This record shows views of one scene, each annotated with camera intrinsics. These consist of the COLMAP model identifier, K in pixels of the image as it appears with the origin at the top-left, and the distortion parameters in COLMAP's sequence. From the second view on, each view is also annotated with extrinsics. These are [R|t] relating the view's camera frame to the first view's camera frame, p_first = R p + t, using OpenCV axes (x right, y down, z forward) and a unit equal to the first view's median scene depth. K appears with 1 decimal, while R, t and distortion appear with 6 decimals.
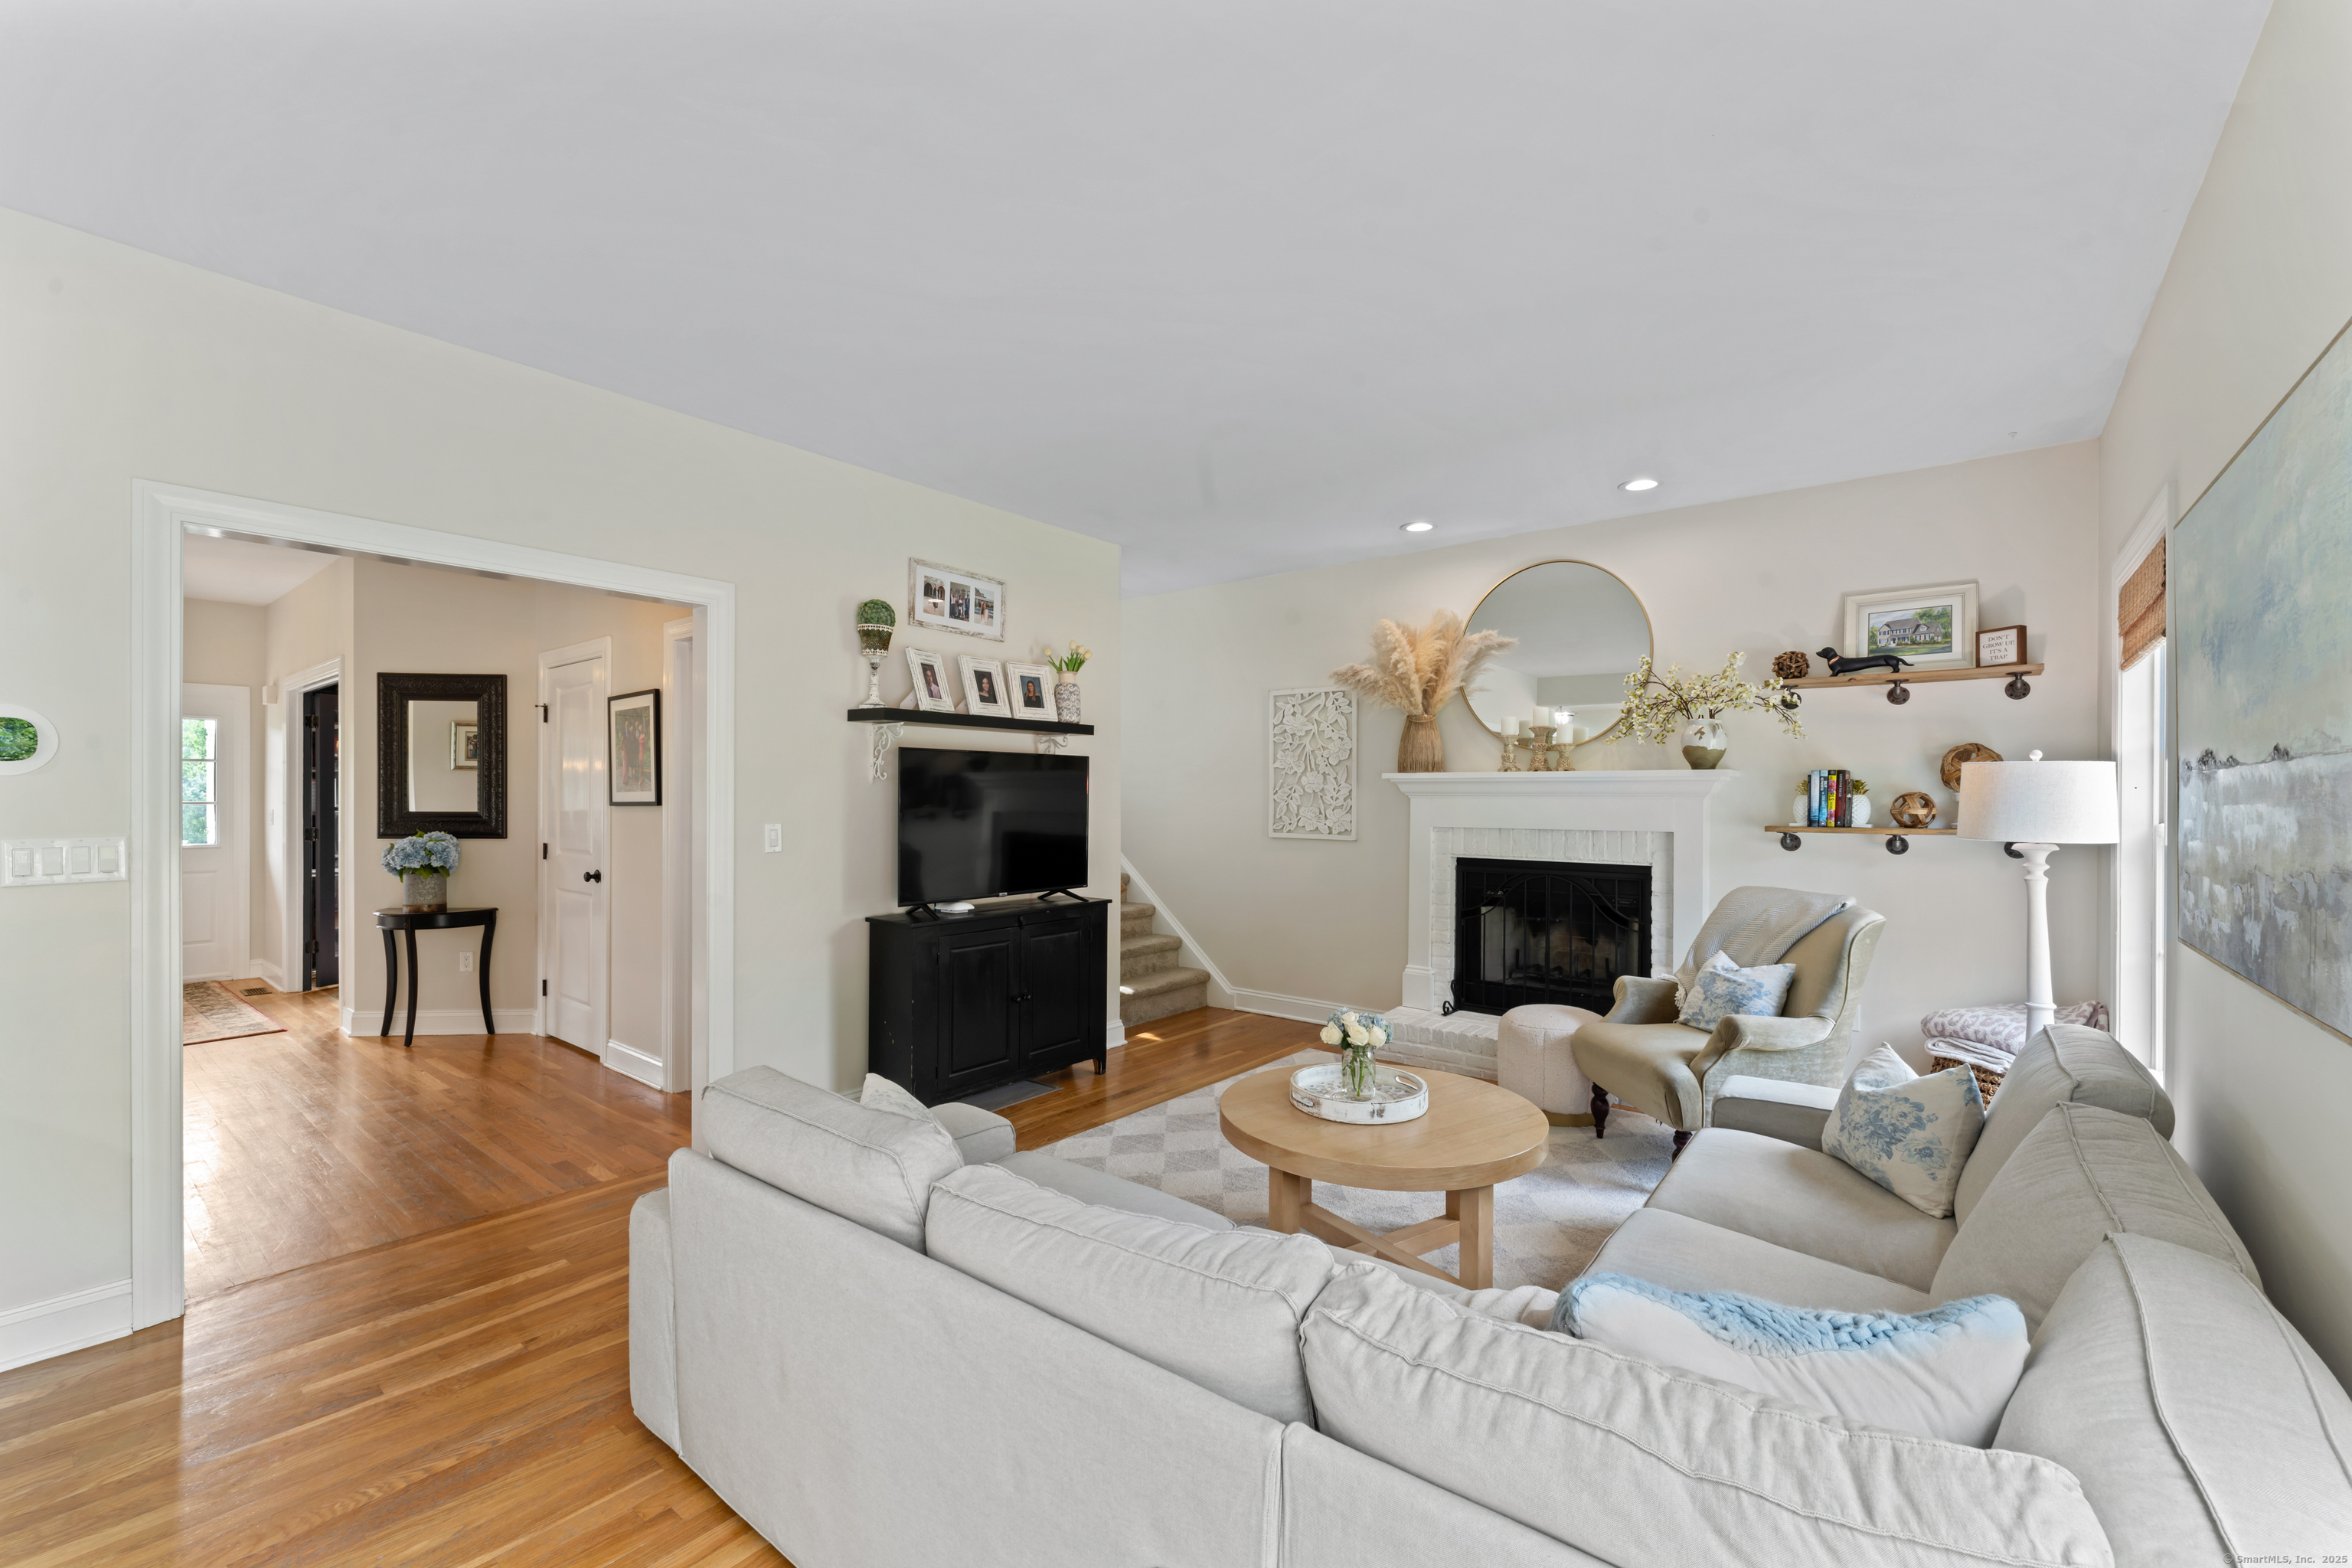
lens RADIAL K [[949.8, 0, 1184.5], [0, 949.8, 797.0], [0, 0, 1]] dist [-0.000332, 0.000764]
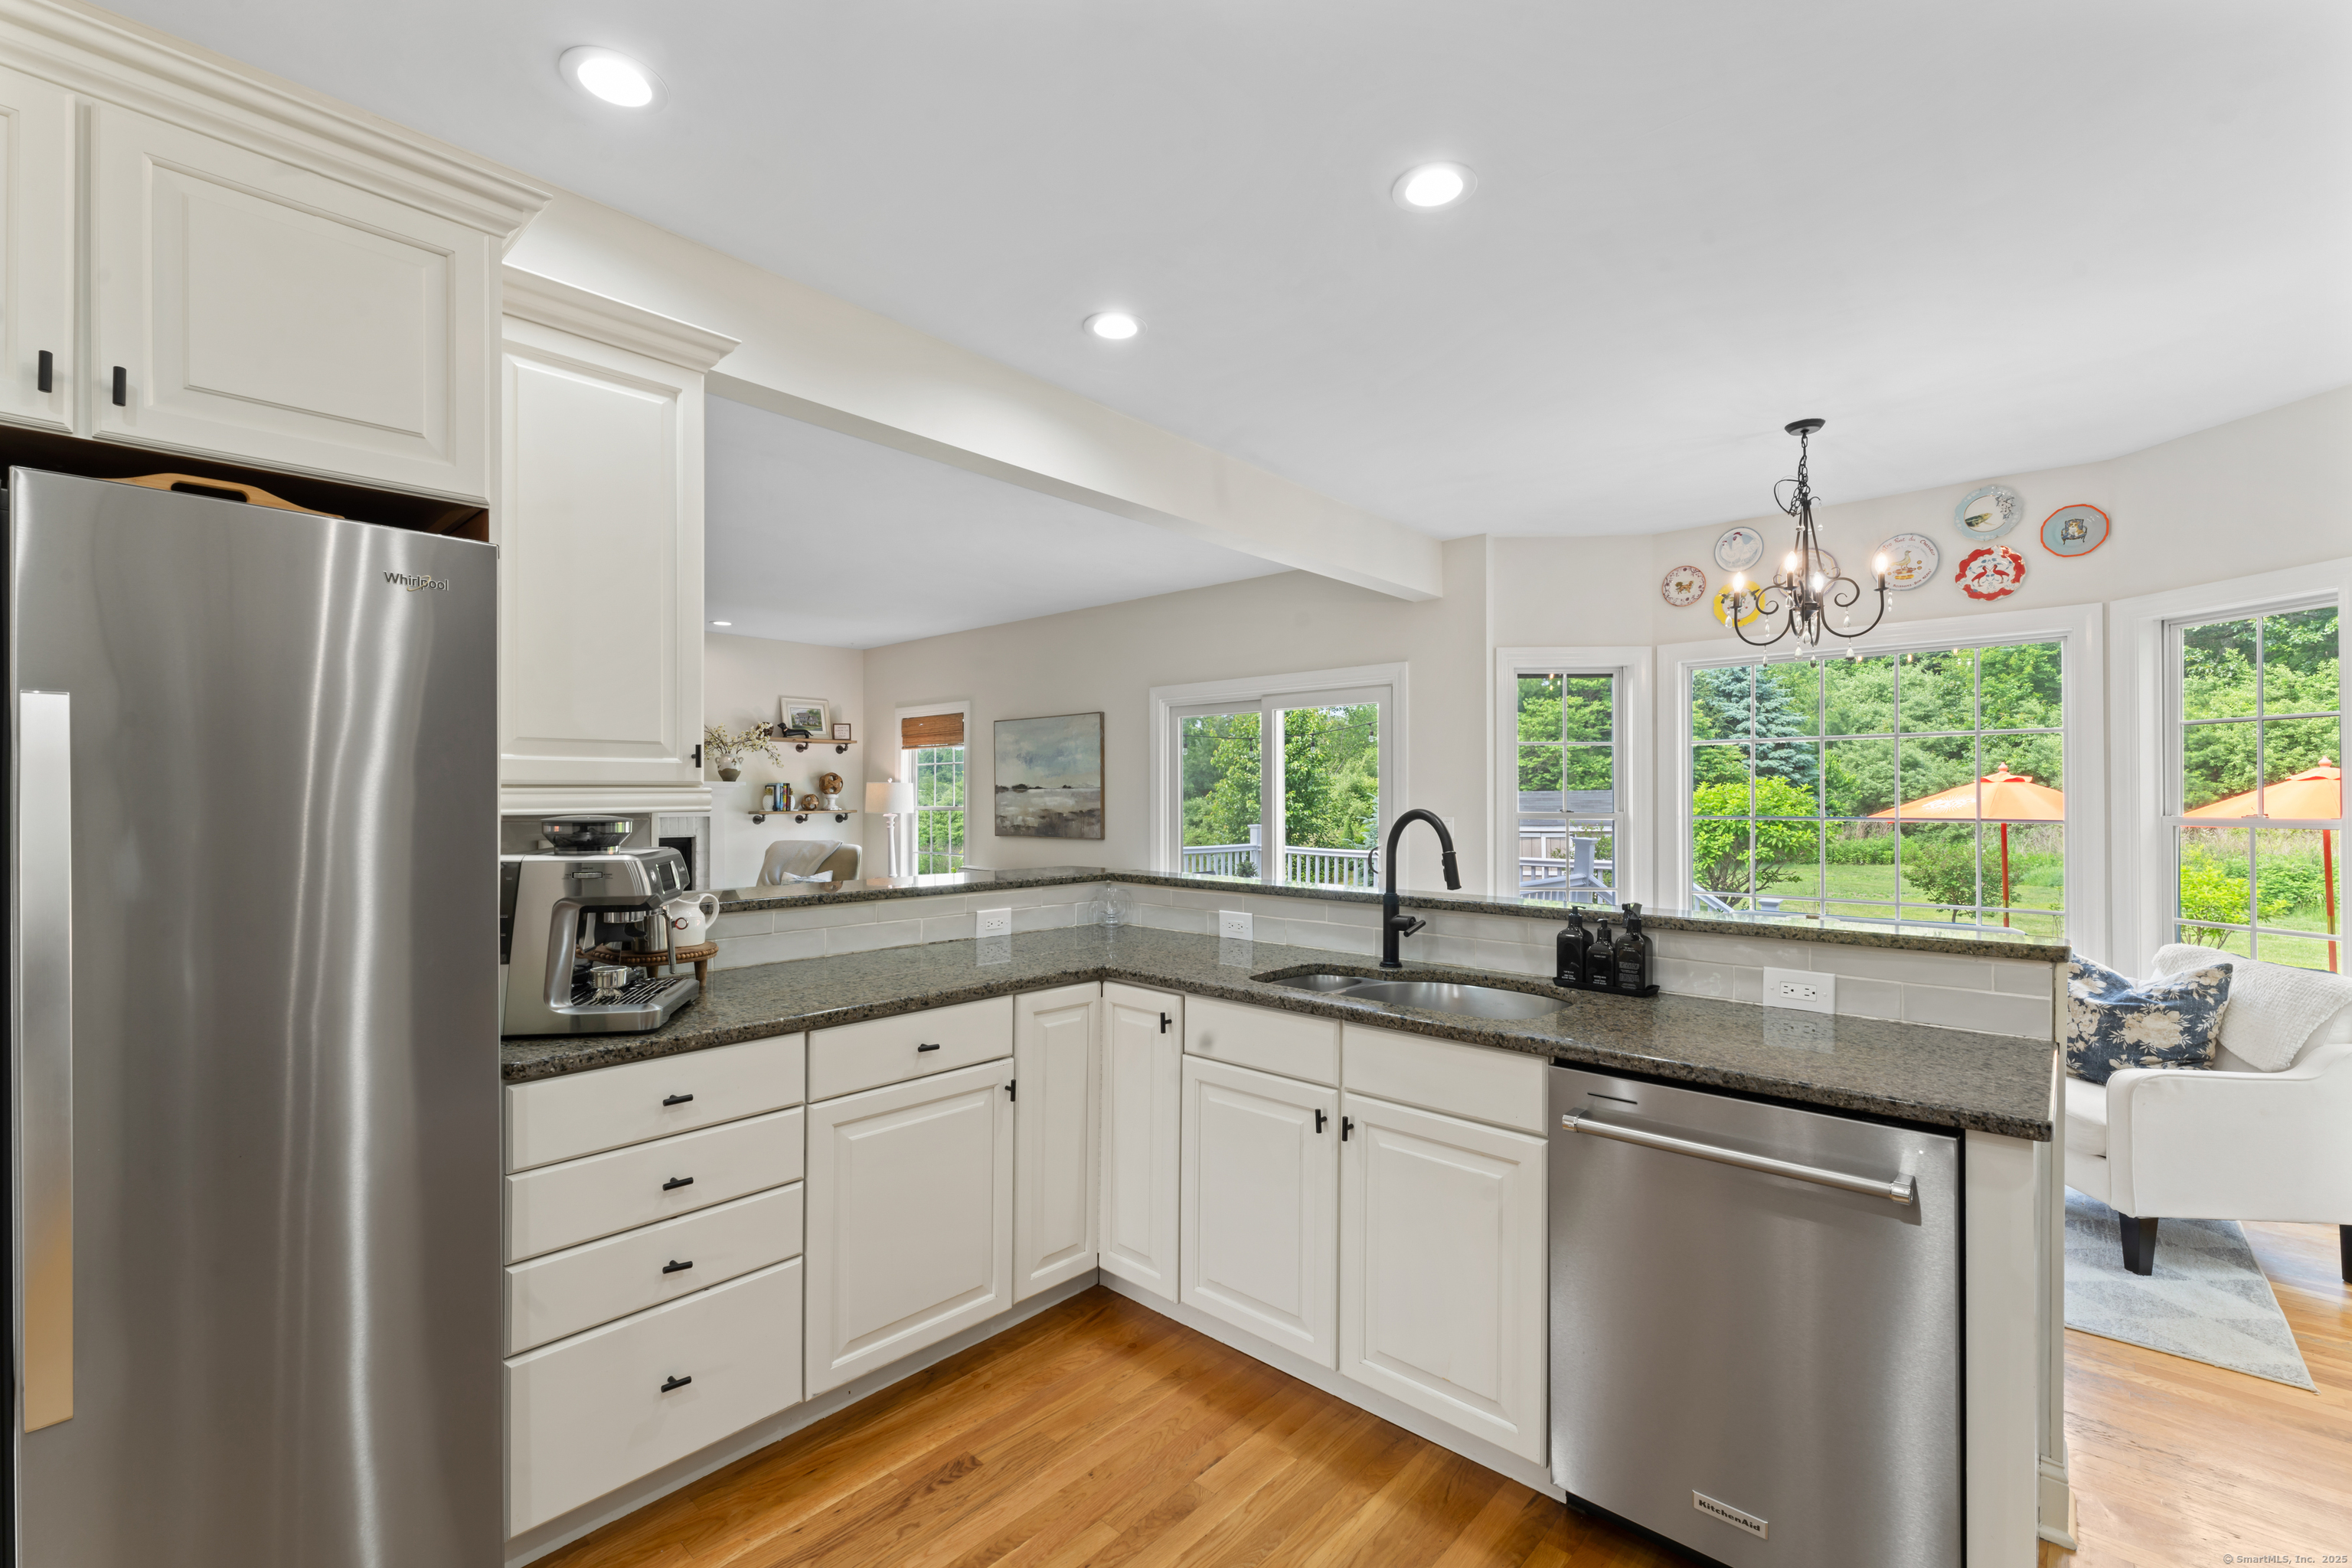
lens RADIAL K [[1006.5, 0, 1180.0], [0, 1006.5, 793.7], [0, 0, 1]] dist [0.001929, 0.000320]
pose [[0.043818, 0.002616, 0.999036, -1.430795], [0.000376, 0.999996, -0.002635, 0.000304], [-0.999039, 0.000492, 0.043817, 0.062271]]
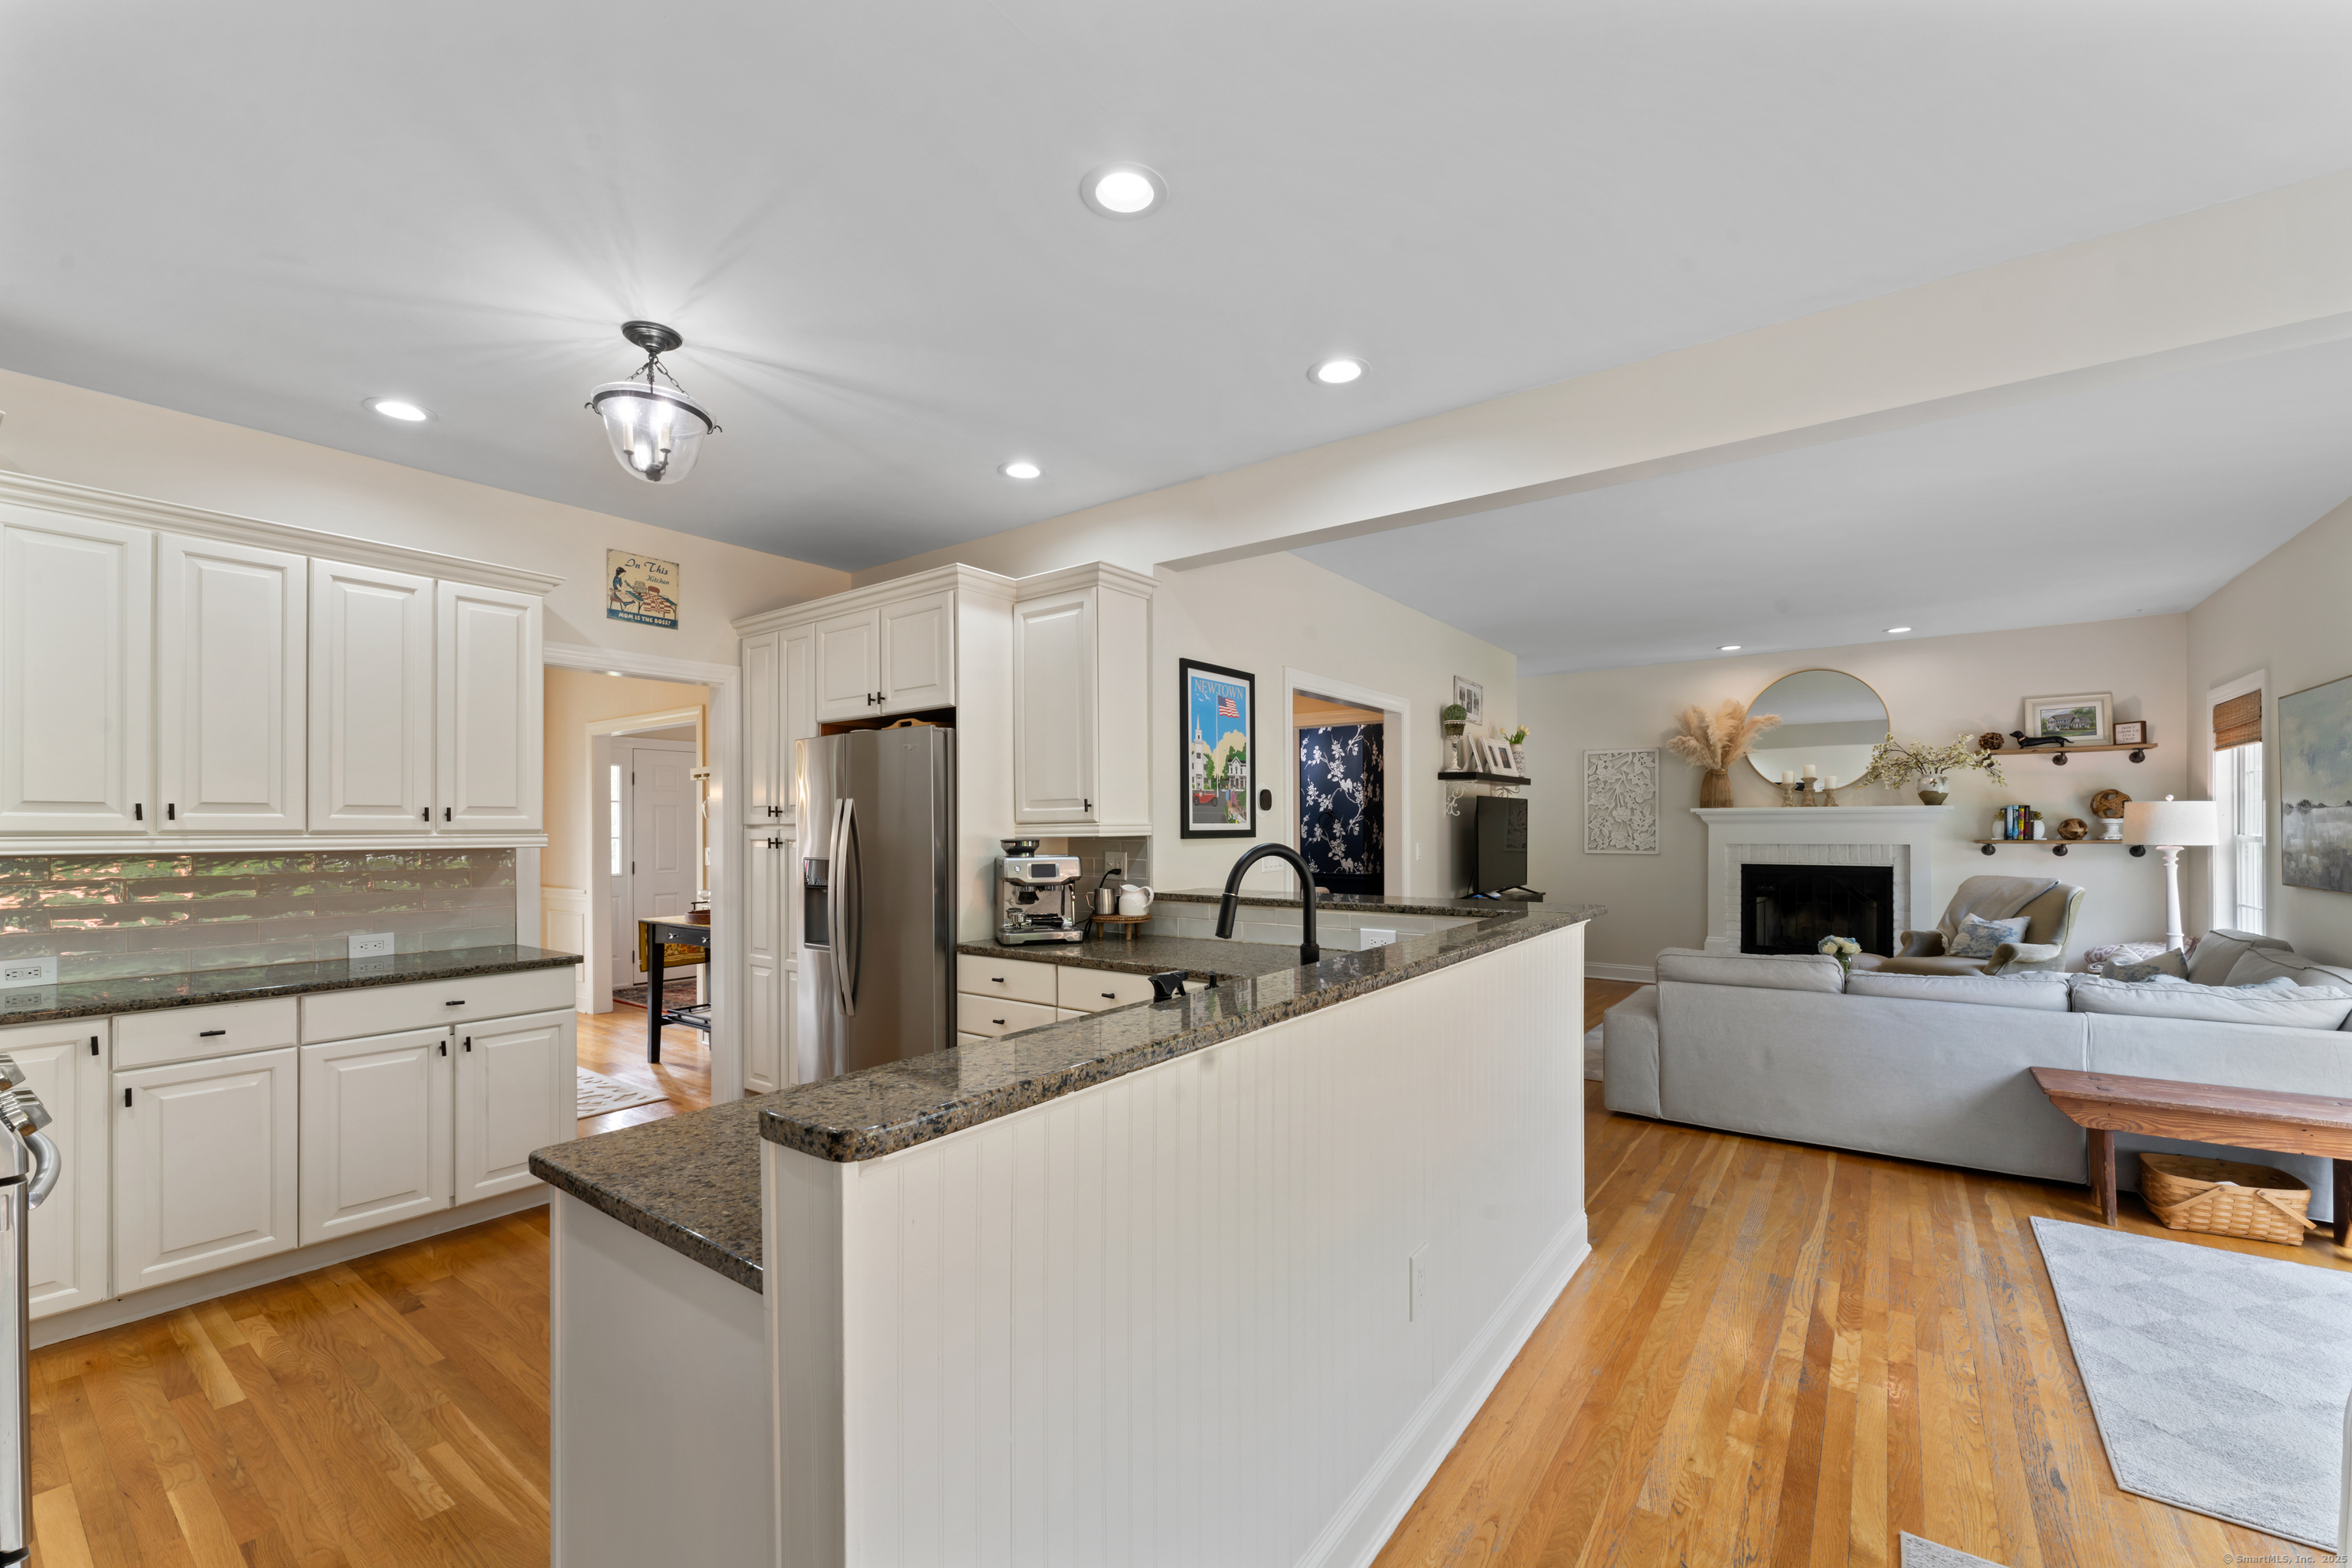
lens RADIAL K [[949.8, 0, 1173.0], [0, 949.8, 826.2], [0, 0, 1]] dist [-0.000332, 0.000764]
pose [[0.999027, -0.009274, 0.043117, -0.858230], [0.009328, 0.999956, -0.001059, -0.003932], [-0.043105, 0.001460, 0.999069, -0.581593]]
